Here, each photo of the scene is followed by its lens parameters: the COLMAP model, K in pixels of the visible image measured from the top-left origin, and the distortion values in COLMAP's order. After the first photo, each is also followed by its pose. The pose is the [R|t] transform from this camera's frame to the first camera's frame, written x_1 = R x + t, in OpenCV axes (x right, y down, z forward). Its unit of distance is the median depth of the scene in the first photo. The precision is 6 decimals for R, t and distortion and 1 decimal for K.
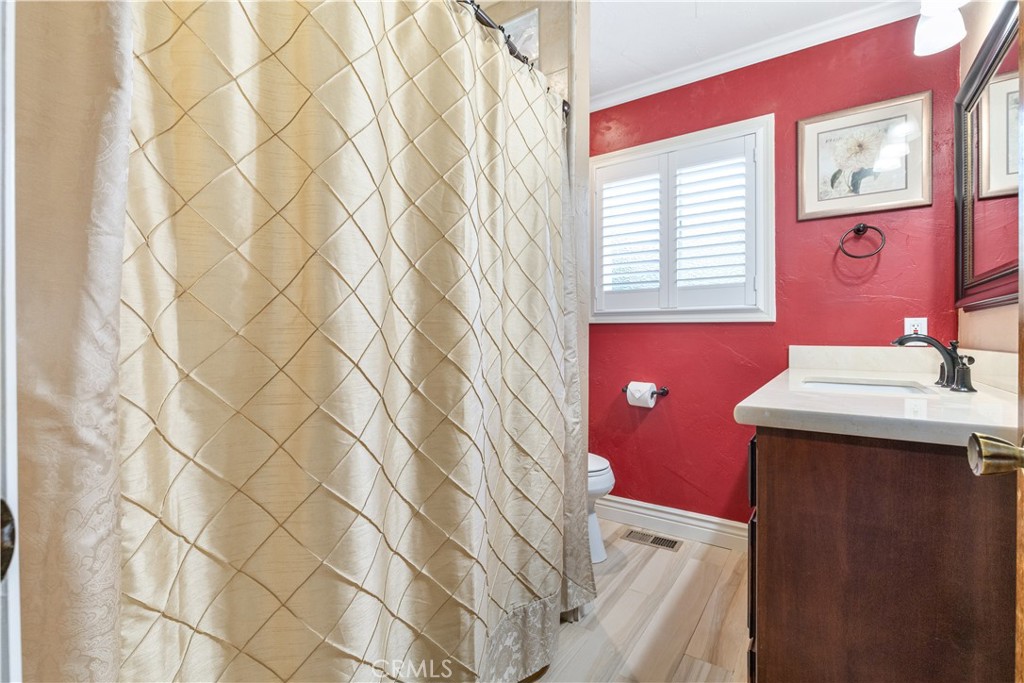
lens RADIAL K [[454.5, 0, 512.1], [0, 454.5, 335.0], [0, 0, 1]] dist [-0.002302, -0.000208]
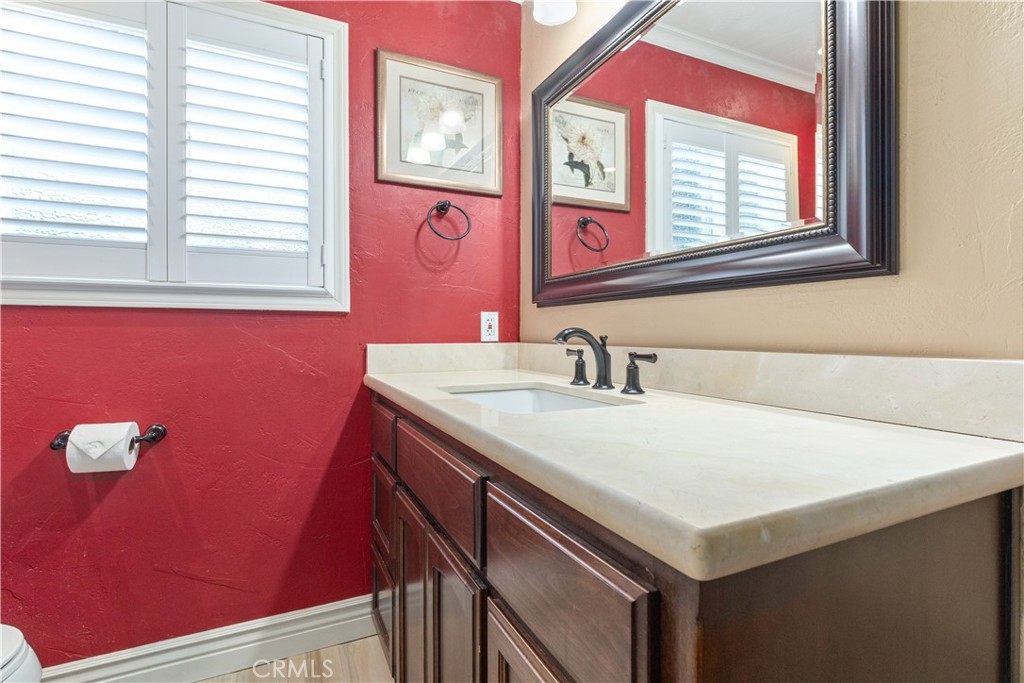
lens RADIAL K [[454.5, 0, 508.4], [0, 454.5, 330.5], [0, 0, 1]] dist [-0.002302, -0.000208]
pose [[0.465705, 0.000877, 0.884940, 0.057928], [0.001342, 0.999998, -0.001697, 0.002039], [-0.884939, 0.001979, 0.465703, 0.449249]]
